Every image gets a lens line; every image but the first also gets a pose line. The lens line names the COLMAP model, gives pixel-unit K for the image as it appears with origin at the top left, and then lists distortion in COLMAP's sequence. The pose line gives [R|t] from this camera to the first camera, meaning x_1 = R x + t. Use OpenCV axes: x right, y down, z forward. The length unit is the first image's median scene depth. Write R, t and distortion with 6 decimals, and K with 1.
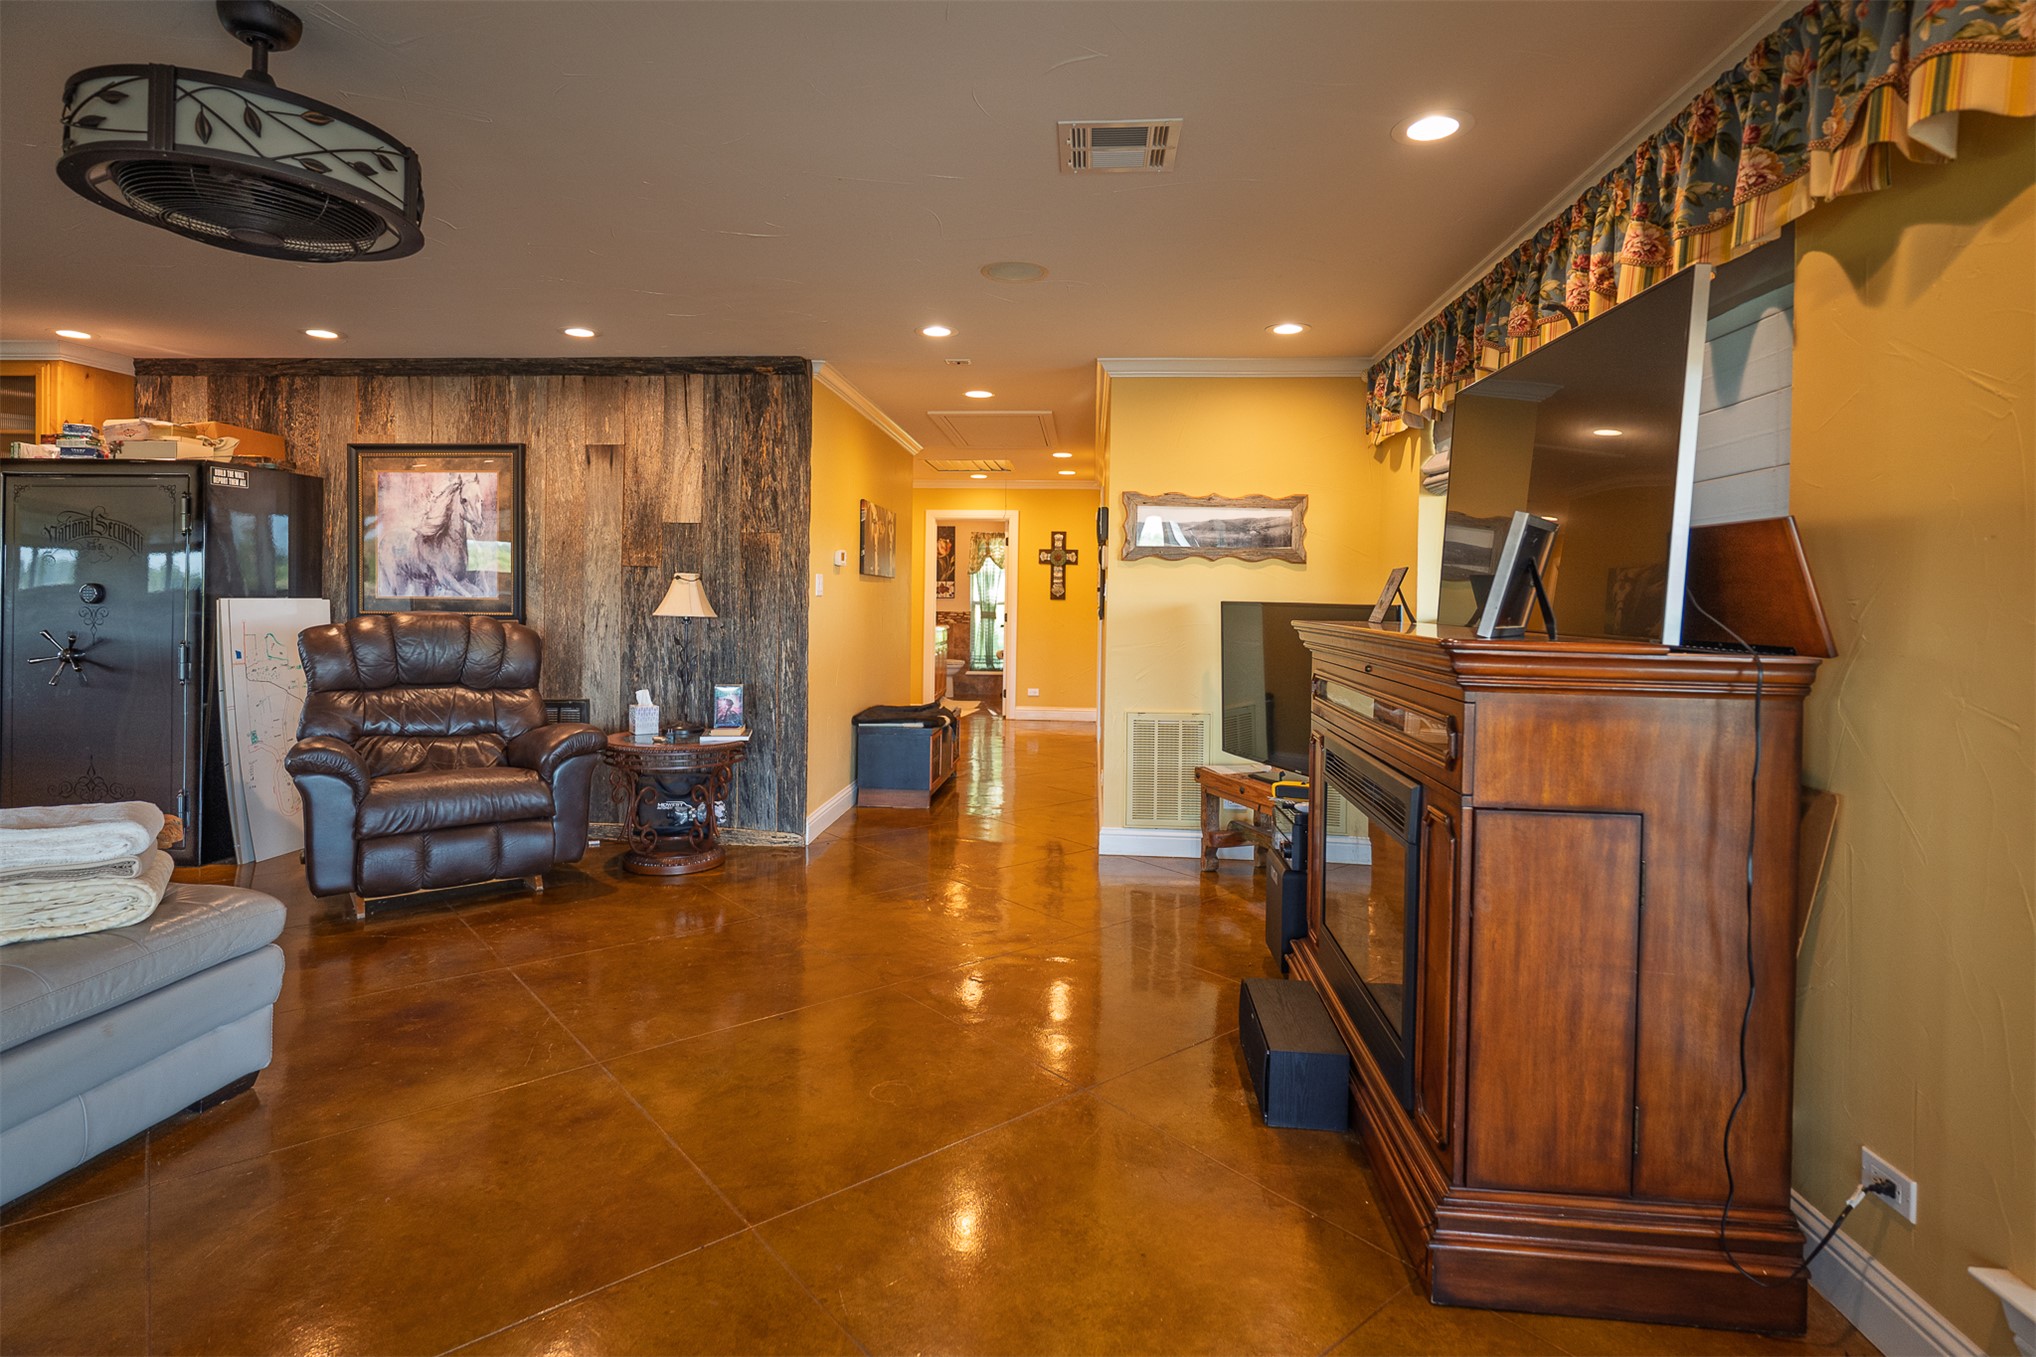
lens RADIAL K [[1018.7, 0, 1020.9], [0, 1018.7, 606.5], [0, 0, 1]] dist [0.001170, 0.001542]
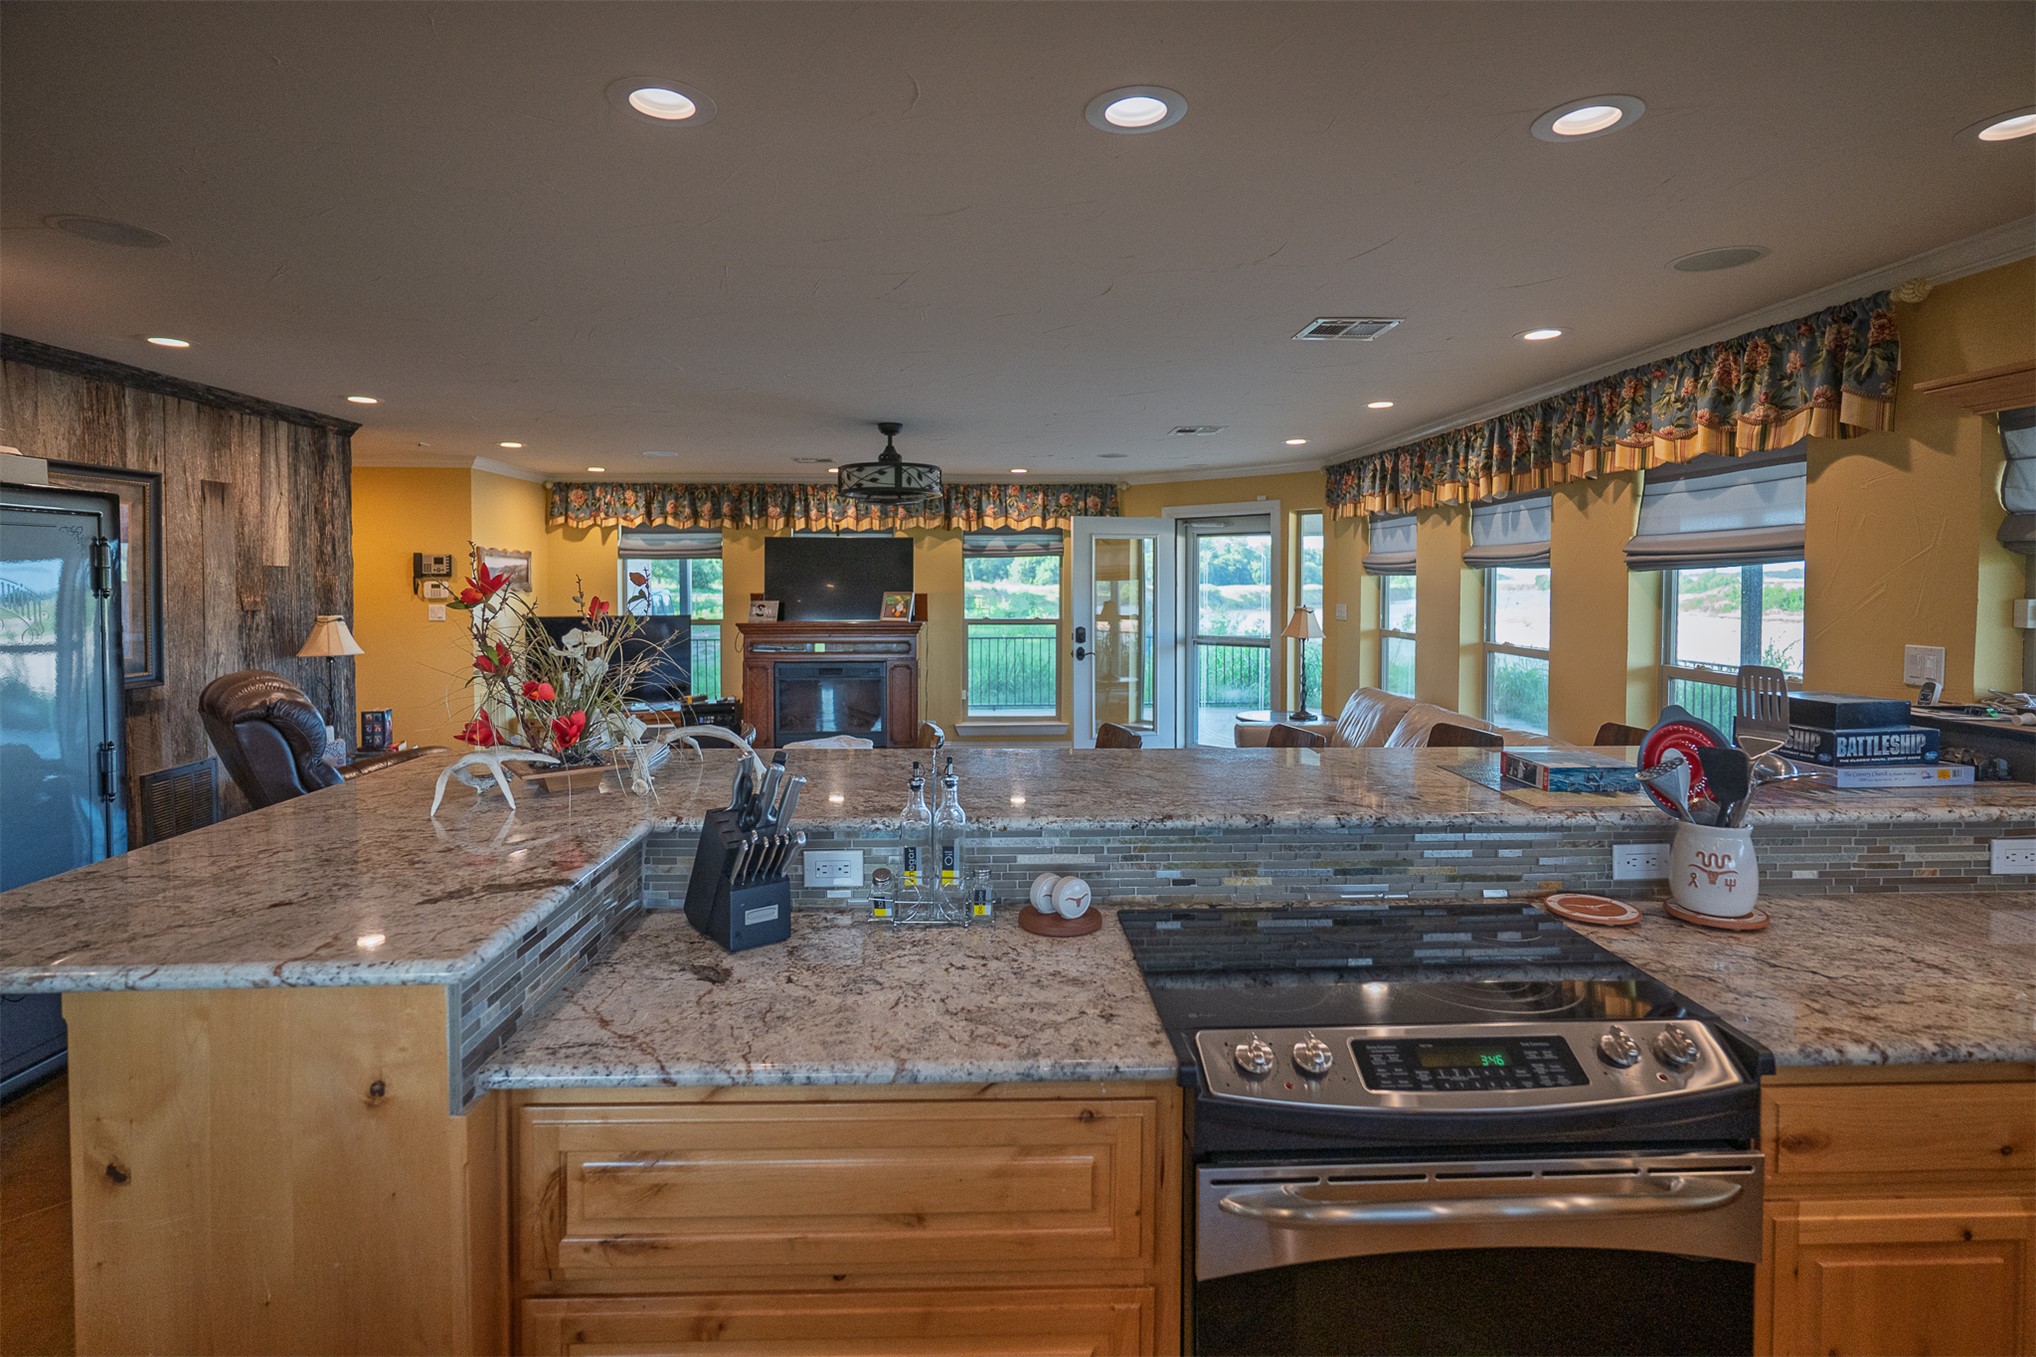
lens RADIAL K [[1012.8, 0, 1022.7], [0, 1012.8, 607.8], [0, 0, 1]] dist [0.000222, 0.001232]
pose [[-0.119379, -0.040144, 0.992037, -1.463302], [0.006674, 0.999127, 0.041234, -0.079751], [-0.992826, 0.011543, -0.119007, 0.394327]]
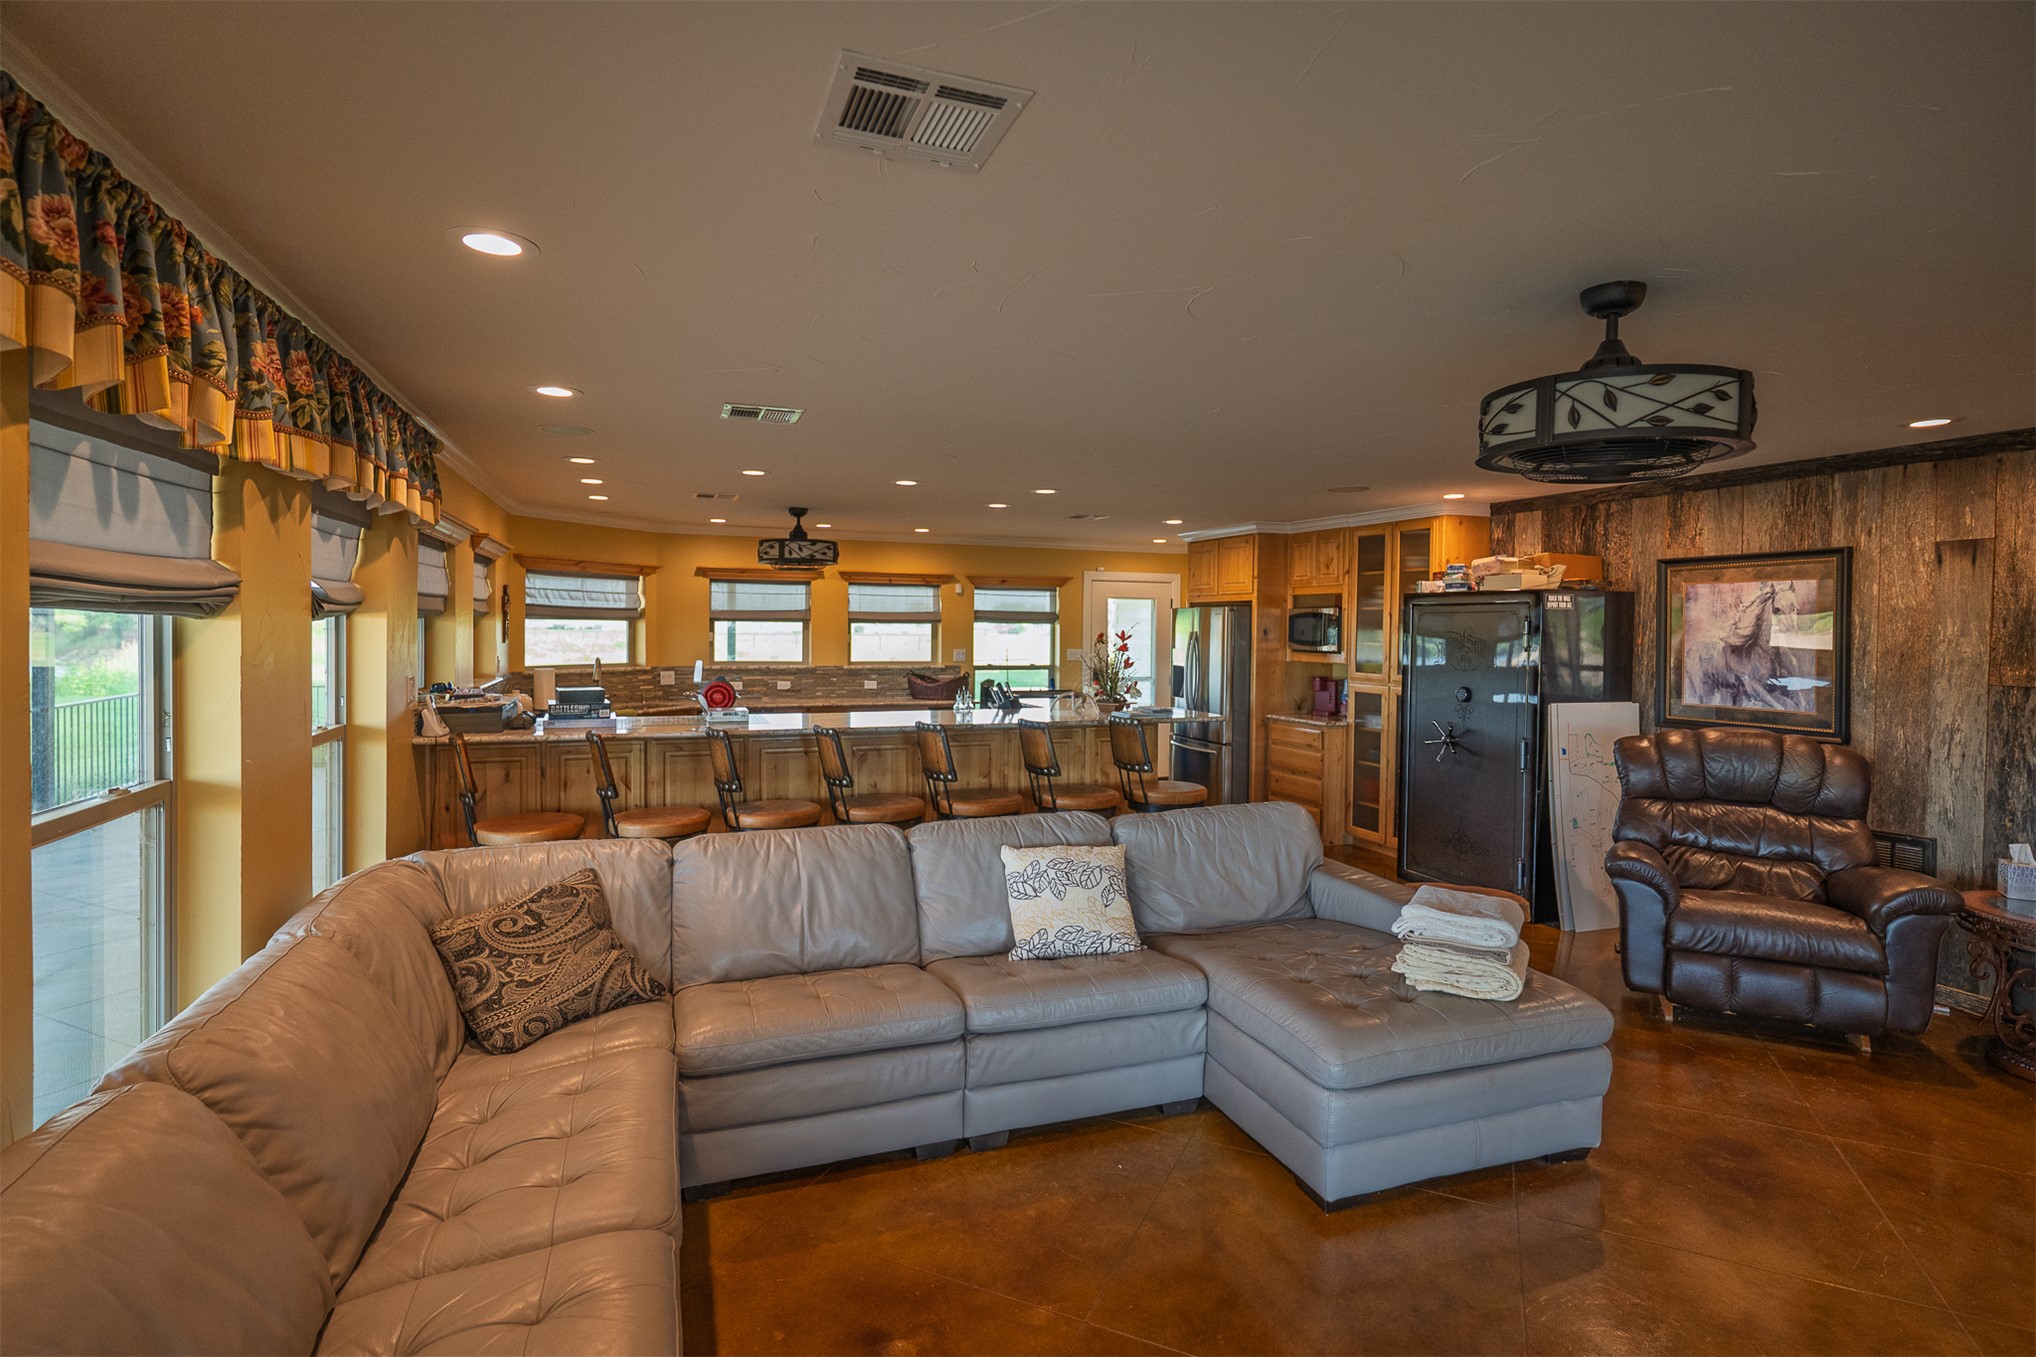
lens RADIAL K [[998.9, 0, 1017.4], [0, 998.9, 643.1], [0, 0, 1]] dist [0.000238, 0.001095]
pose [[0.418375, 0.007263, -0.908245, 0.014498], [-0.013204, 0.999911, 0.001913, -0.067221], [0.908178, 0.011192, 0.418434, -0.053480]]
